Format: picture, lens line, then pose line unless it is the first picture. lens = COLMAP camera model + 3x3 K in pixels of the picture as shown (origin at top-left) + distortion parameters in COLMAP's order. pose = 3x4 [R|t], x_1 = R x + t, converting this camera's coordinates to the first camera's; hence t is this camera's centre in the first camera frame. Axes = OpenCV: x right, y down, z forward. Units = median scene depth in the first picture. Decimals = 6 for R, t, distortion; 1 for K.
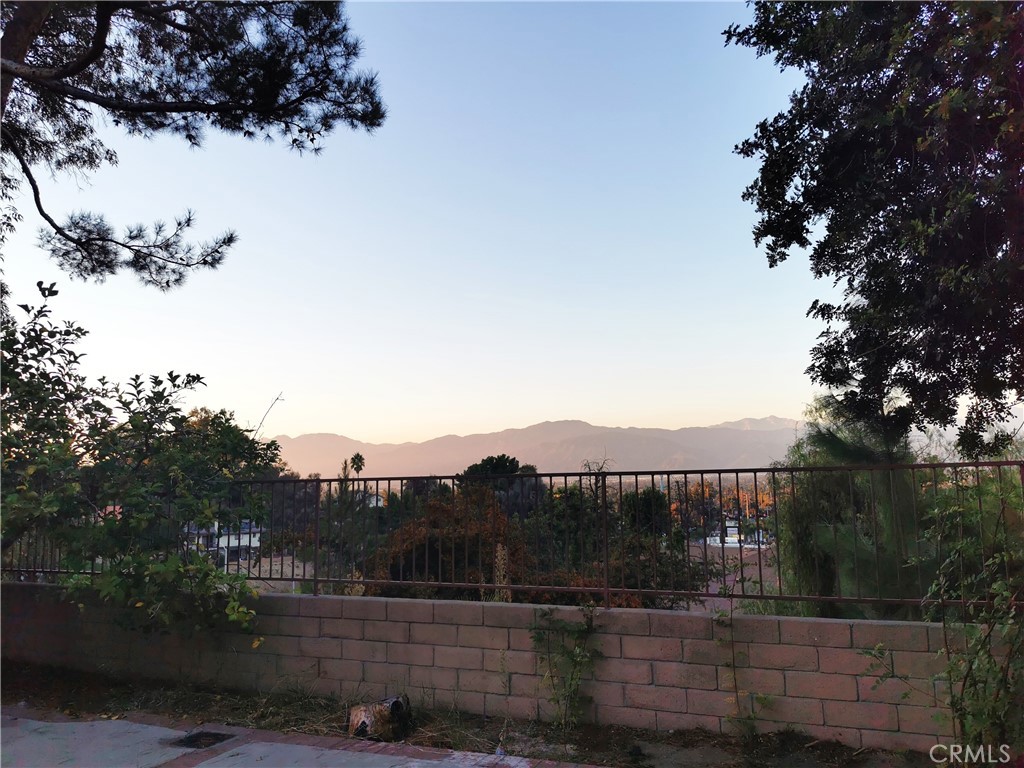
lens RADIAL K [[832.8, 0, 540.9], [0, 832.8, 398.5], [0, 0, 1]] dist [0.030043, 0.007621]
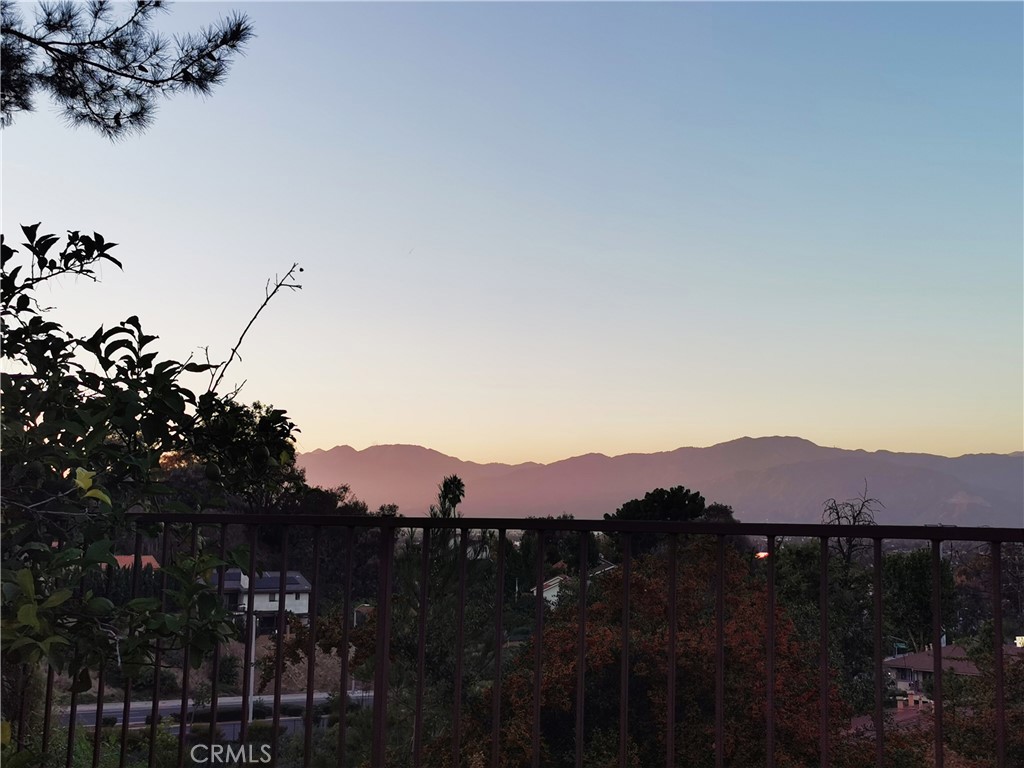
lens RADIAL K [[1277.2, 0, 512.1], [0, 1277.2, 384.0], [0, 0, 1]] dist [0.020763, 0.000000]
pose [[0.985134, 0.021098, -0.170487, -0.071055], [-0.023143, 0.999682, -0.010016, 0.025768], [0.170222, 0.013812, 0.985309, 0.271975]]
